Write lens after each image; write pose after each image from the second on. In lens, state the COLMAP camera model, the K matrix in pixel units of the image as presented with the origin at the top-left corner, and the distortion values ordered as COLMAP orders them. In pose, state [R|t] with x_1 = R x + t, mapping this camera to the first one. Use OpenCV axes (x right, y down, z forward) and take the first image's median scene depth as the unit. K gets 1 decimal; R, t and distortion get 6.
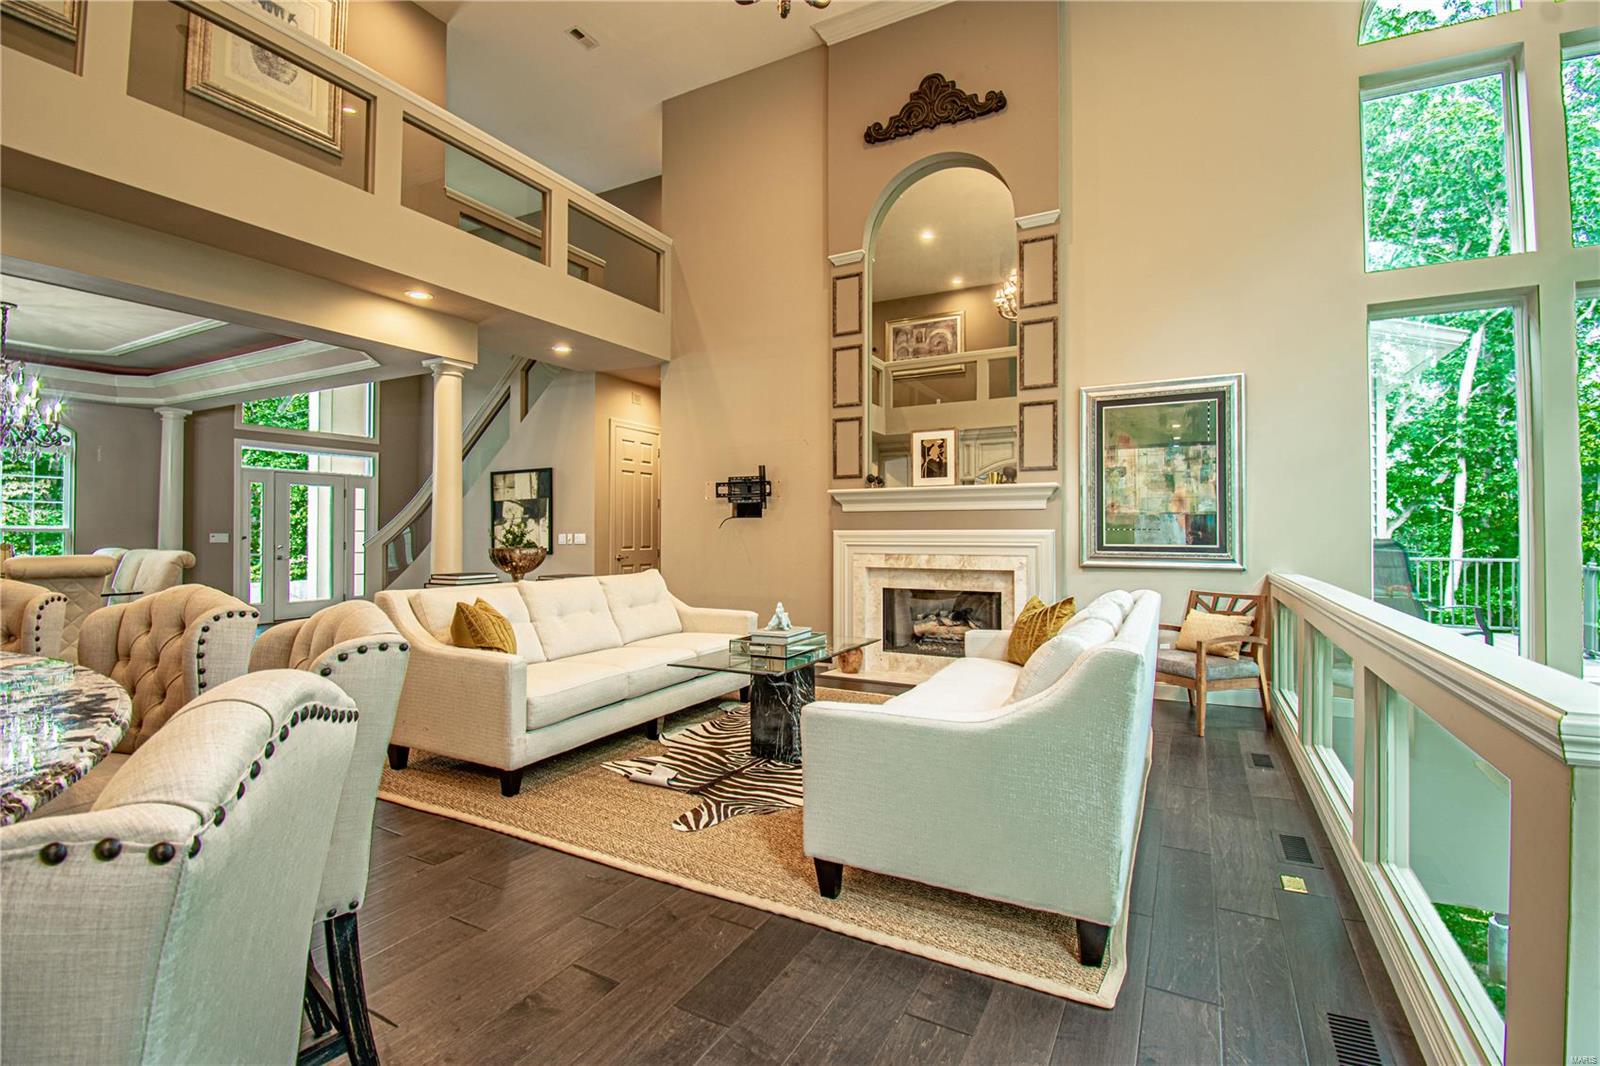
lens RADIAL K [[714.8, 0, 796.7], [0, 714.8, 521.6], [0, 0, 1]] dist [0.011703, -0.021140]
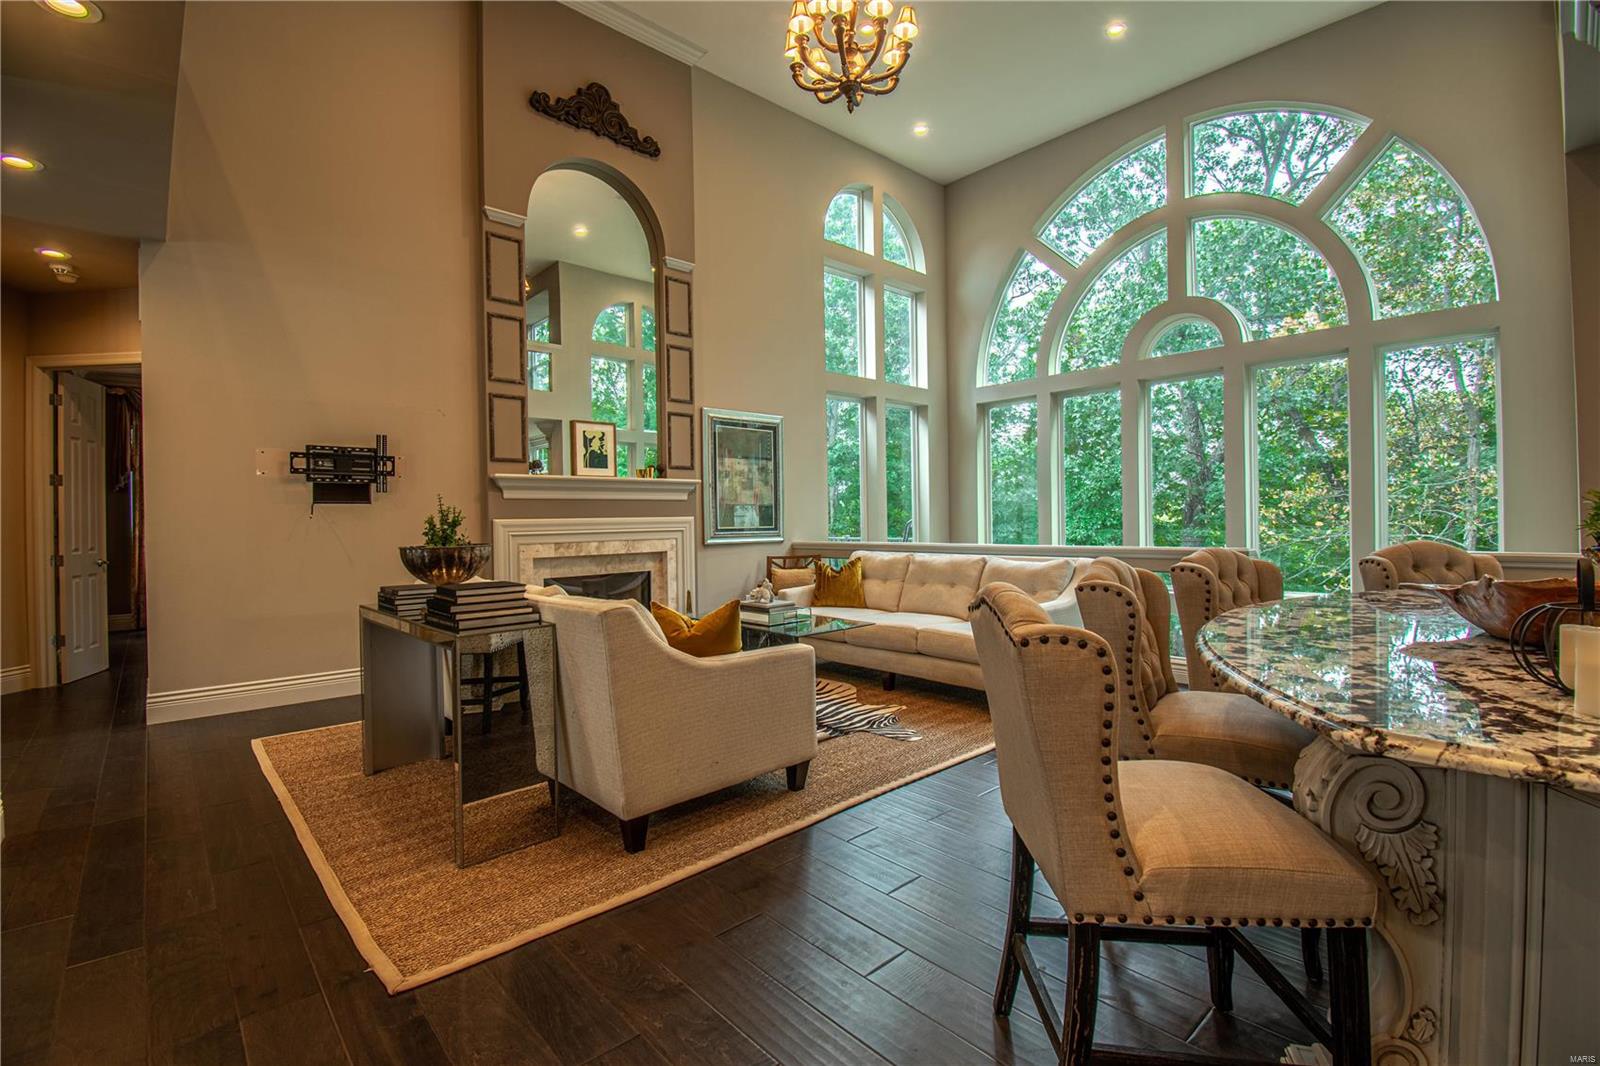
lens RADIAL K [[714.8, 0, 806.8], [0, 714.8, 522.6], [0, 0, 1]] dist [0.011703, -0.021140]
pose [[0.317486, -0.010085, 0.948209, -0.768894], [-0.000270, 0.999942, 0.010725, 0.007733], [-0.948263, -0.003661, 0.317465, 0.403055]]
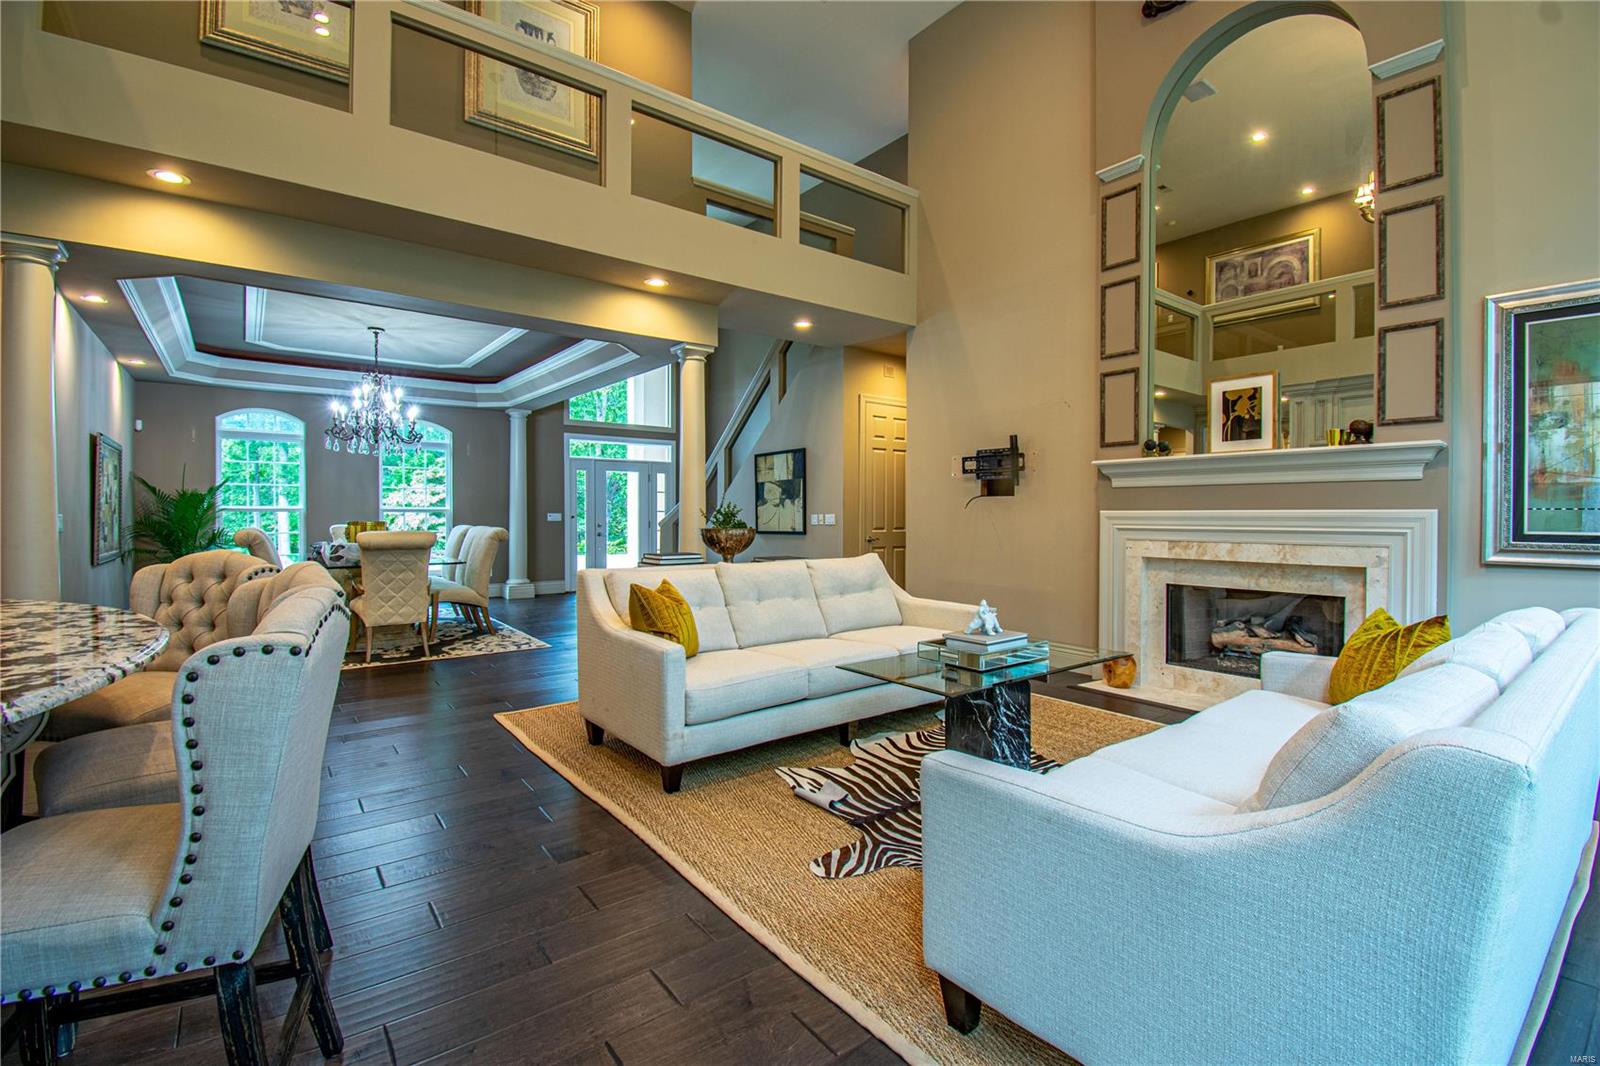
lens RADIAL K [[714.8, 0, 797.7], [0, 714.8, 521.5], [0, 0, 1]] dist [0.011703, -0.021140]
pose [[0.914095, 0.006133, -0.405455, 0.077502], [0.004428, 0.999675, 0.025105, 0.003099], [0.405477, -0.024744, 0.913770, 0.130173]]
